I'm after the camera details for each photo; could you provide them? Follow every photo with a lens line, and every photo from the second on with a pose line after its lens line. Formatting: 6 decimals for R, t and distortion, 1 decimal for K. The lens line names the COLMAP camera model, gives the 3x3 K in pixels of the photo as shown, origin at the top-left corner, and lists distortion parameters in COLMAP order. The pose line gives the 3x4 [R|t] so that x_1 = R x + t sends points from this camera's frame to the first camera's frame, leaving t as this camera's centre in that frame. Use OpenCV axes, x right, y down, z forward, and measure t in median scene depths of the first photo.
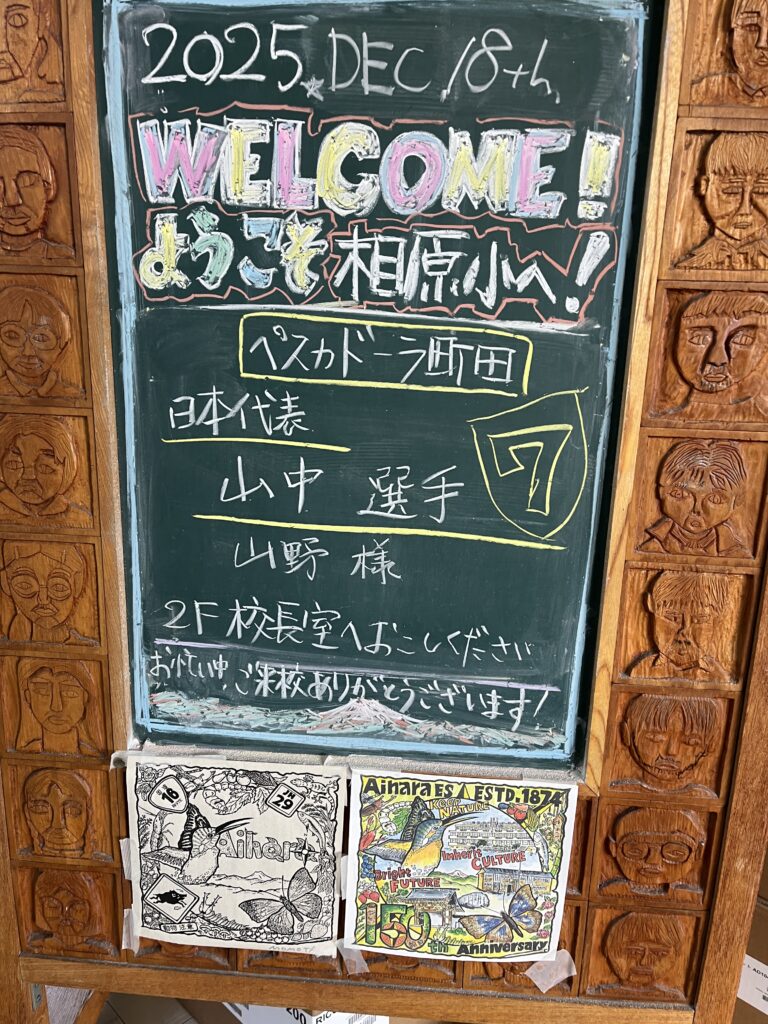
lens RADIAL K [[761.3, 0, 384.0], [0, 761.3, 512.0], [0, 0, 1]] dist [0.011004, 0.003845]
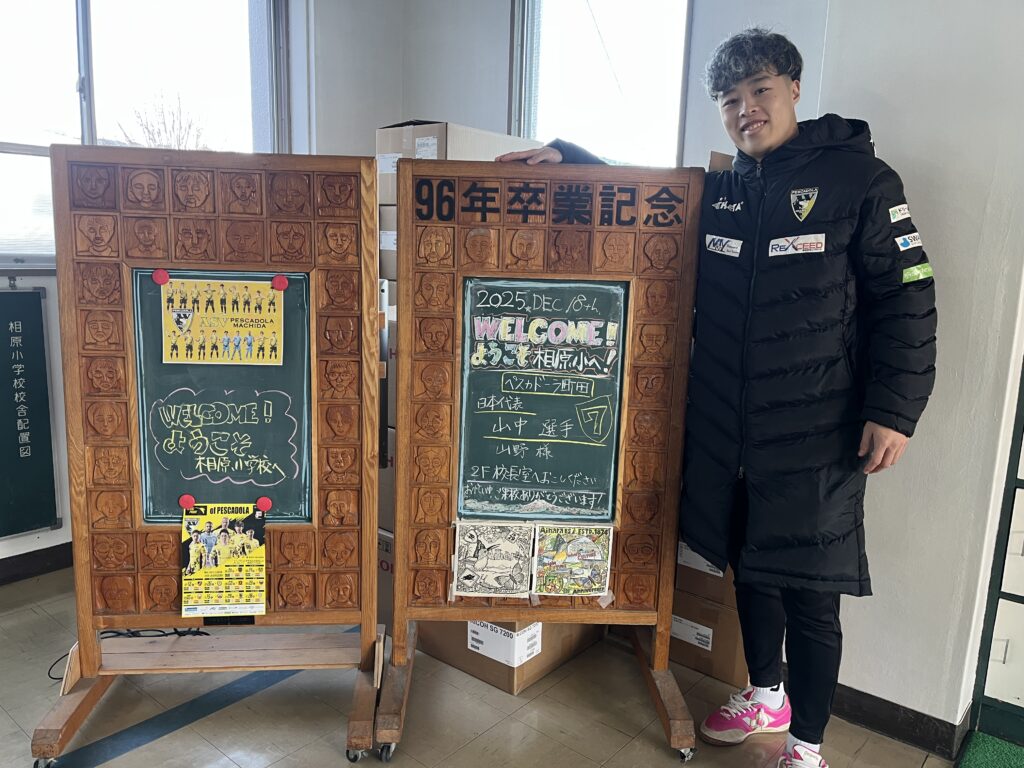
lens RADIAL K [[761.3, 0, 512.0], [0, 761.3, 384.0], [0, 0, 1]] dist [0.011004, 0.003845]
pose [[0.996095, -0.011128, 0.087584, -0.391886], [0.017992, 0.996793, -0.077975, 0.032195], [-0.086435, 0.079247, 0.993101, -1.961530]]
